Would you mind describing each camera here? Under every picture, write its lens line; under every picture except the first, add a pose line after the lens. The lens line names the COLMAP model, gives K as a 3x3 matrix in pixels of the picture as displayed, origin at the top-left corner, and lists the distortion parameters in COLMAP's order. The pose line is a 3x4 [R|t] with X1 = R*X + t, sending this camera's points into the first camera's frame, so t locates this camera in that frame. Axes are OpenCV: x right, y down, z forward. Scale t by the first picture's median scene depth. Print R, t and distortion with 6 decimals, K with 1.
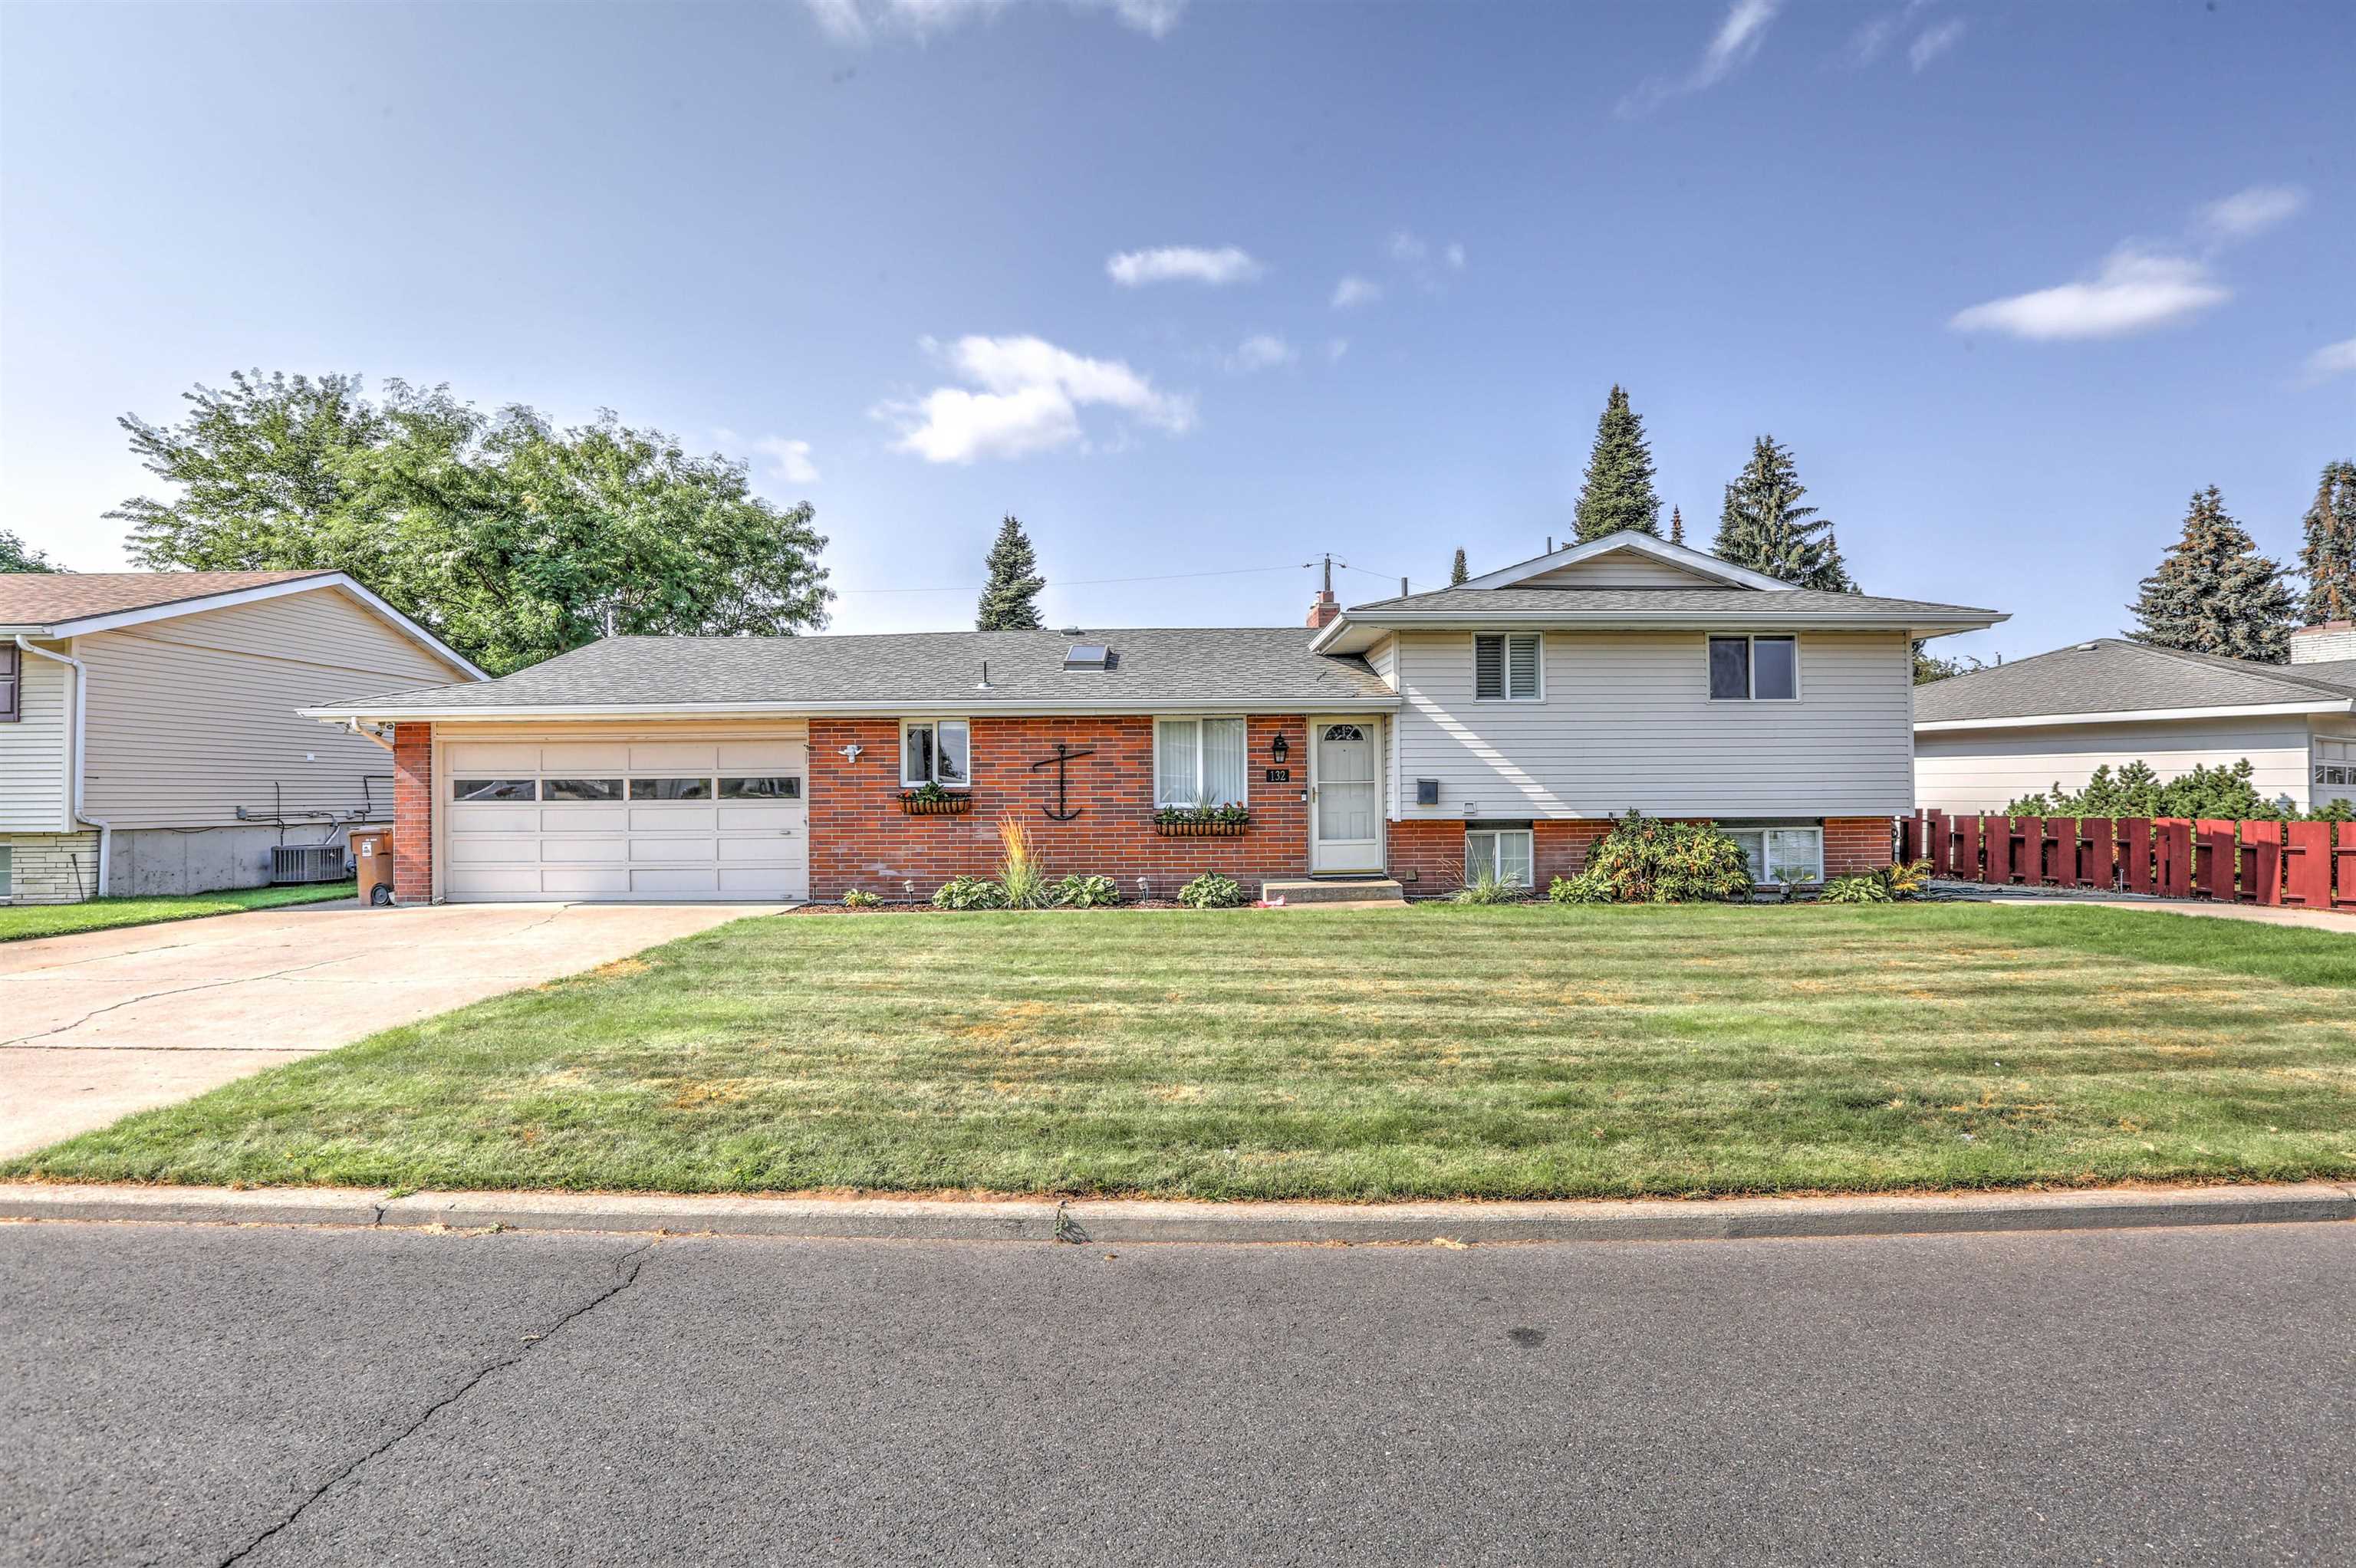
lens RADIAL K [[1162.6, 0, 1178.0], [0, 1162.6, 784.0], [0, 0, 1]] dist [-0.073571, 0.053361]
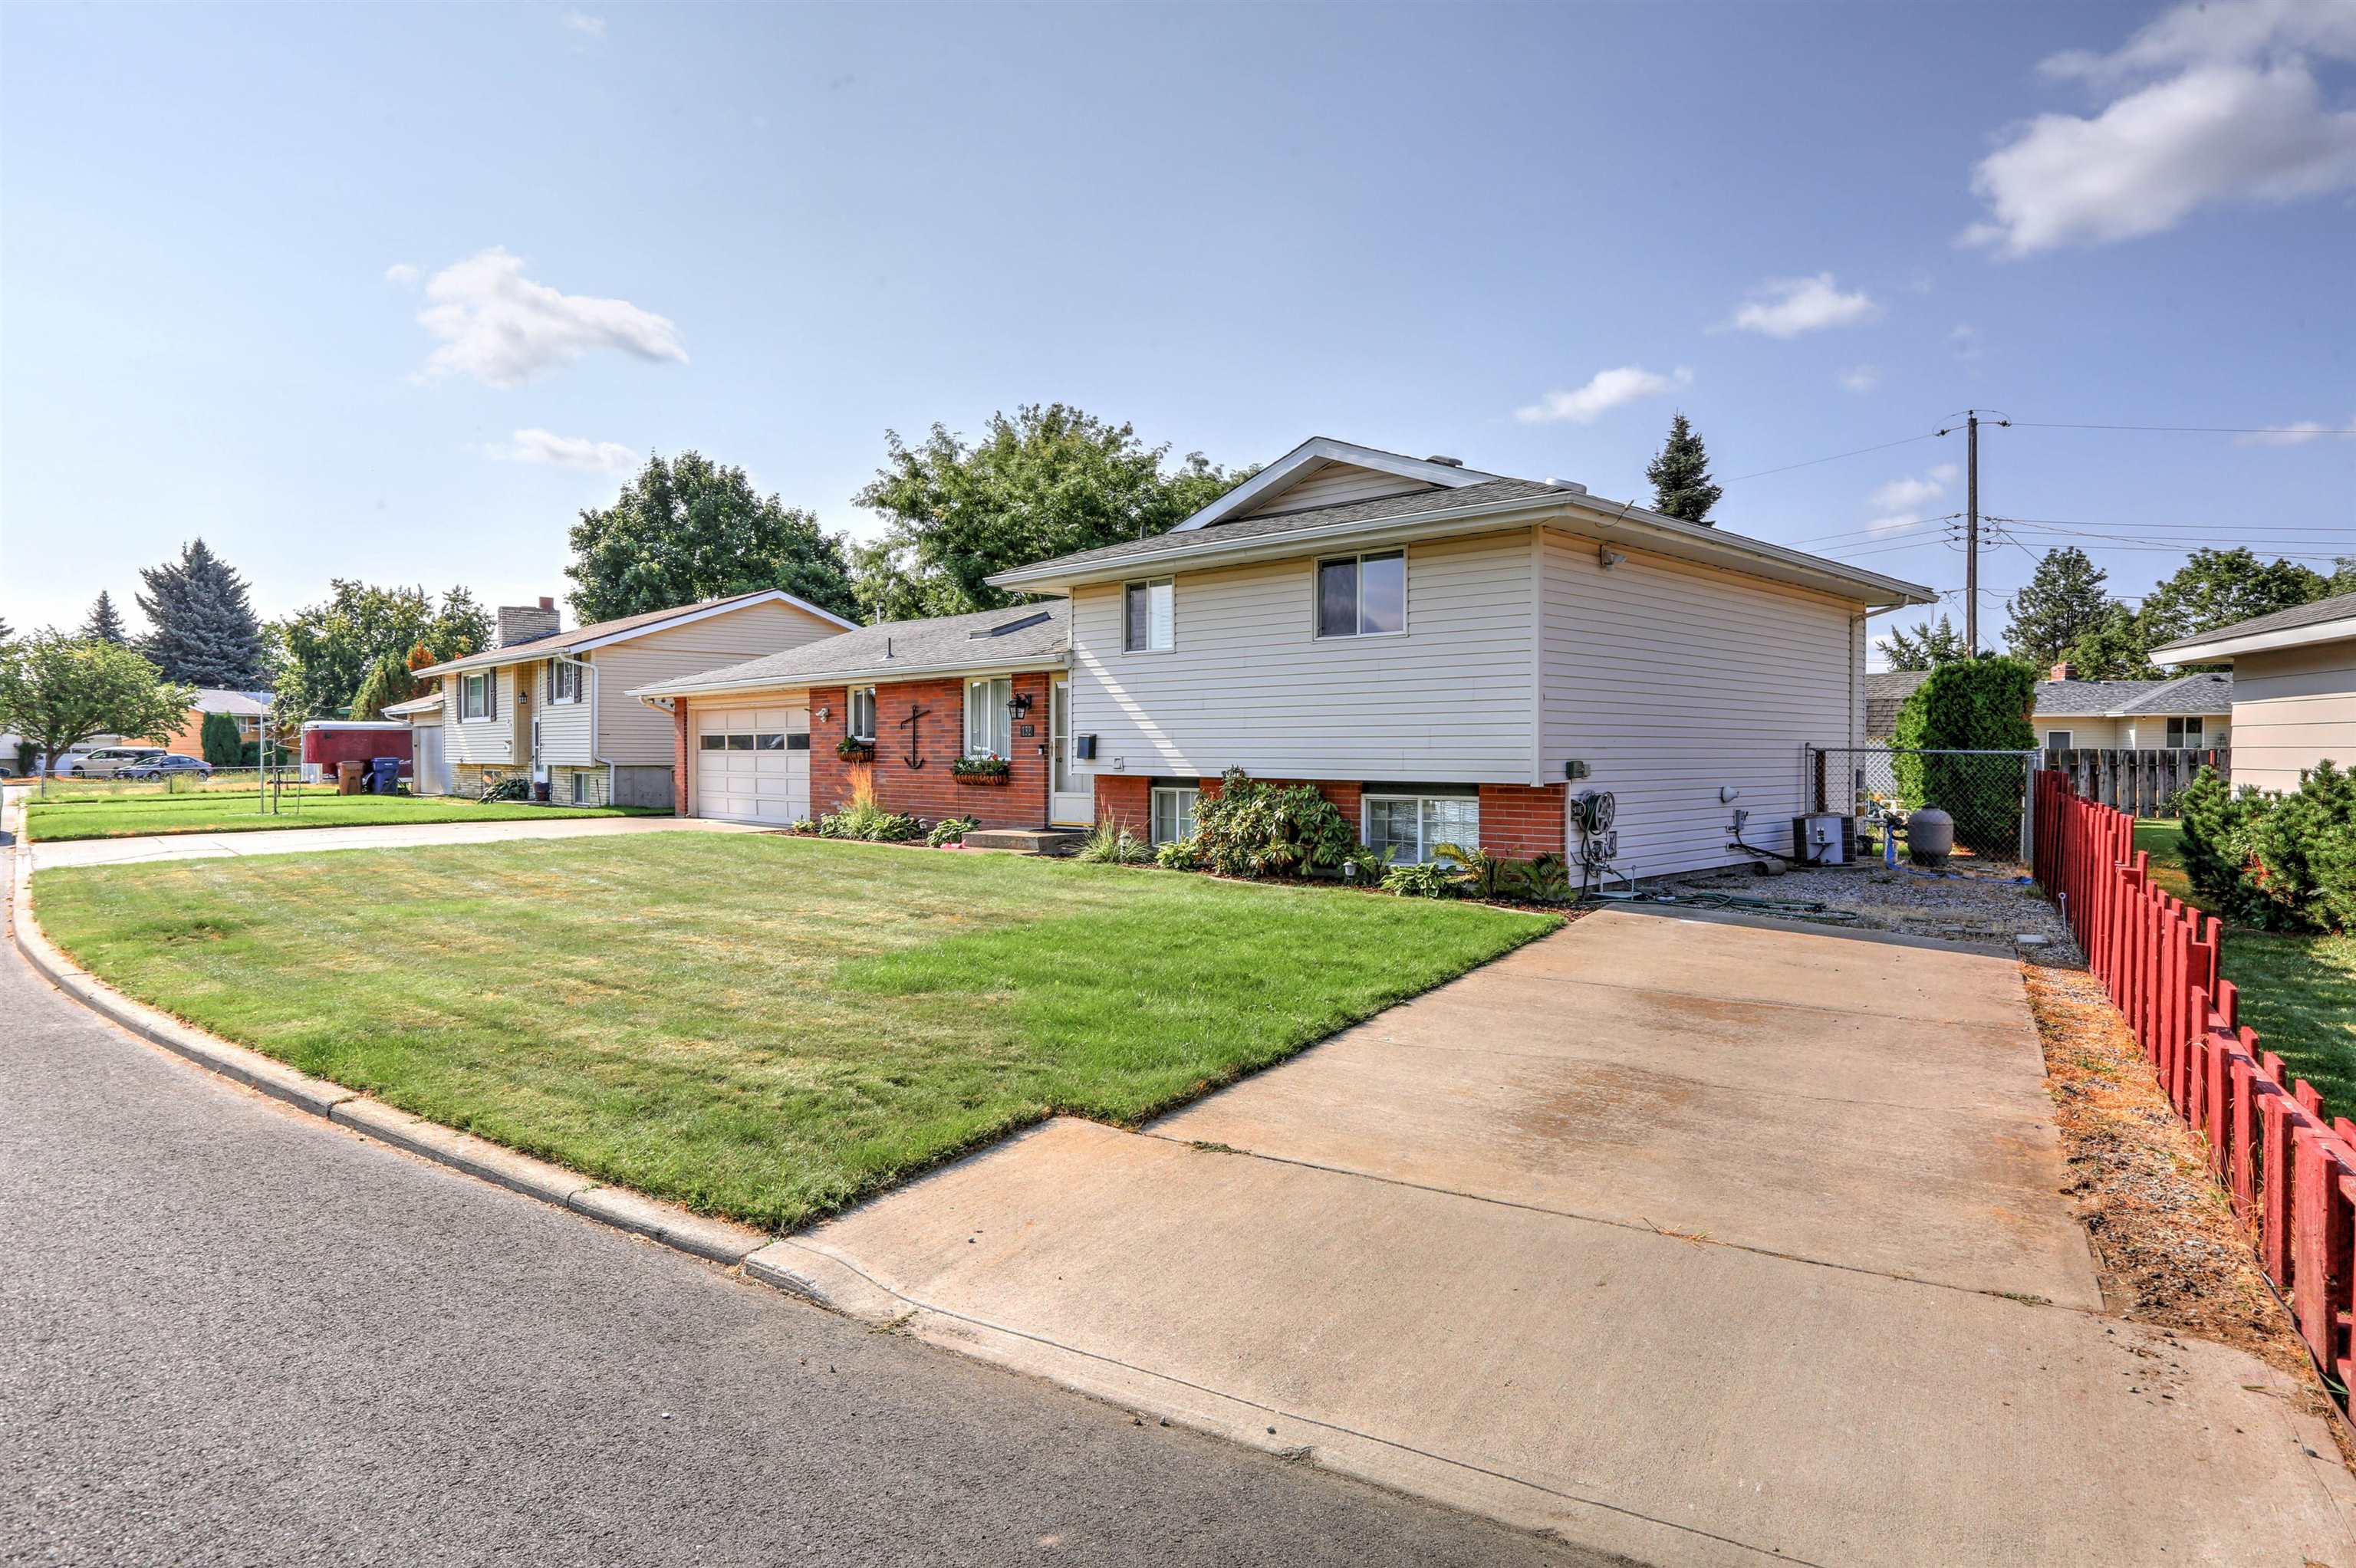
lens RADIAL K [[1366.5, 0, 1178.0], [0, 1366.5, 784.0], [0, 0, 1]] dist [-0.004958, -0.000815]
pose [[0.686749, 0.025116, -0.726460, 1.089437], [-0.002785, 0.999486, 0.031922, 0.001057], [0.726889, -0.019899, 0.686467, 0.239535]]
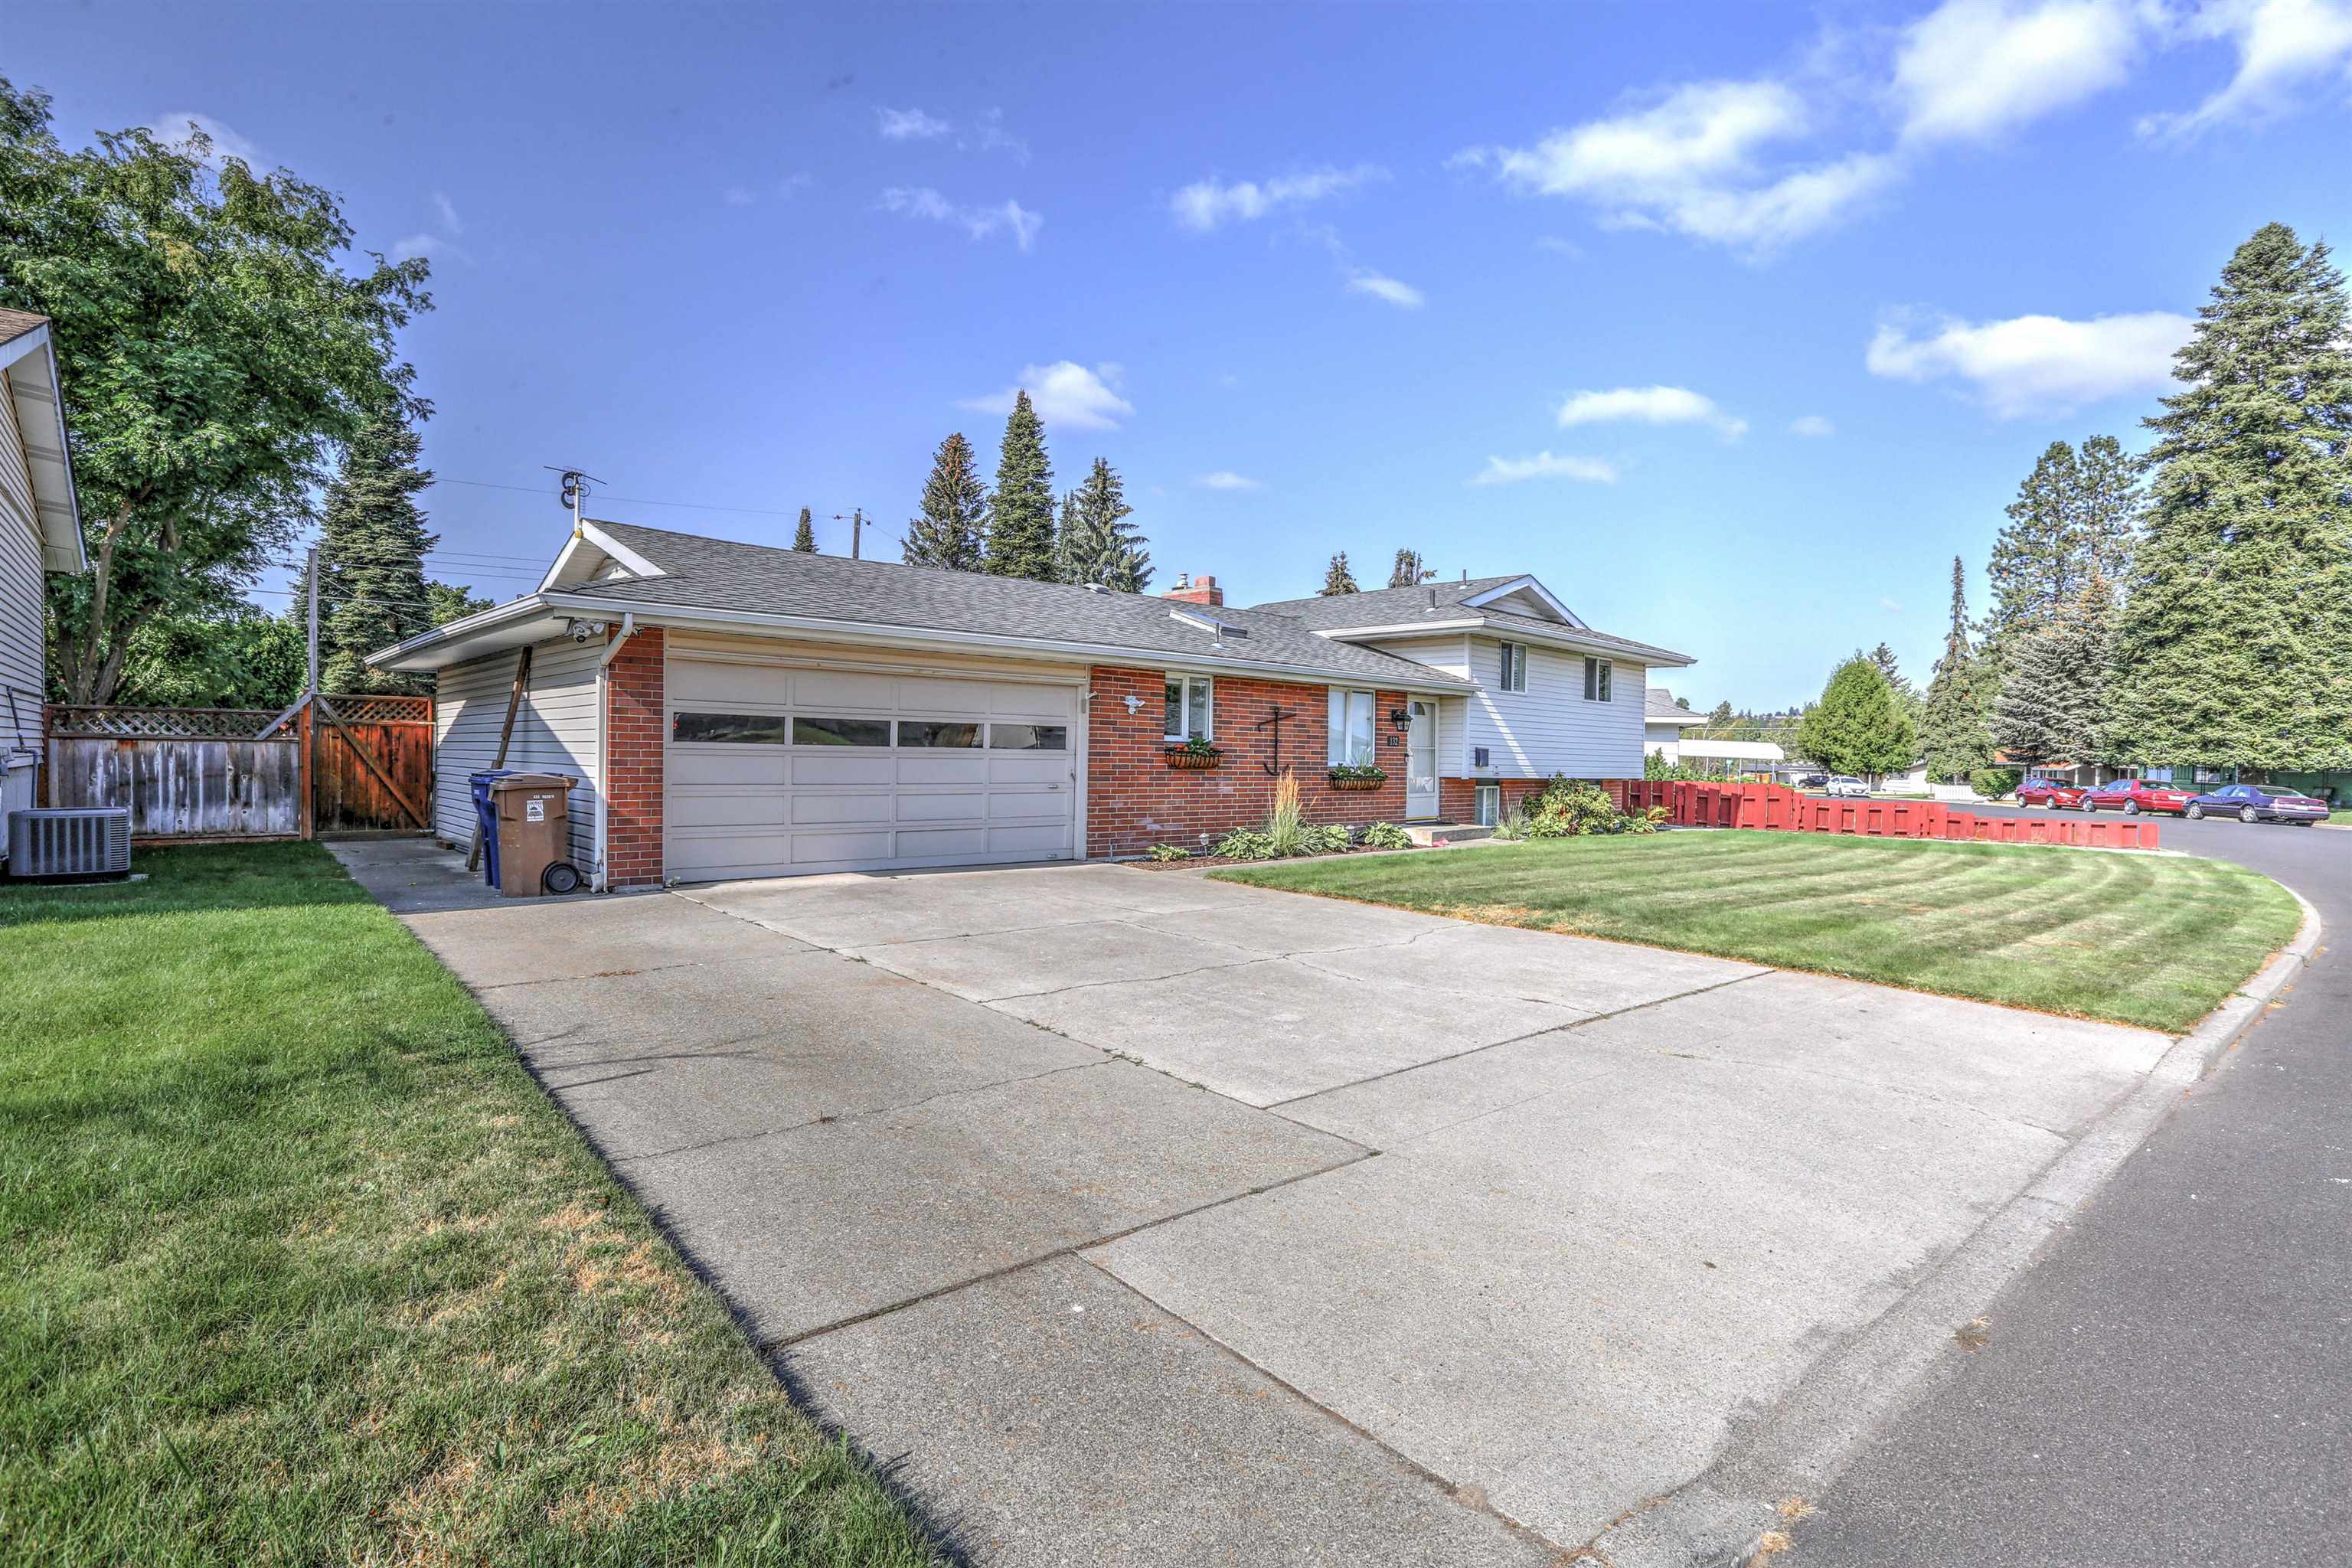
lens RADIAL K [[1160.7, 0, 1176.0], [0, 1160.7, 784.0], [0, 0, 1]] dist [-0.073571, 0.053361]
pose [[0.731914, 0.004903, 0.681379, -0.910911], [-0.025577, 0.999467, 0.020282, 0.019263], [-0.680916, -0.032272, 0.731650, 0.261675]]
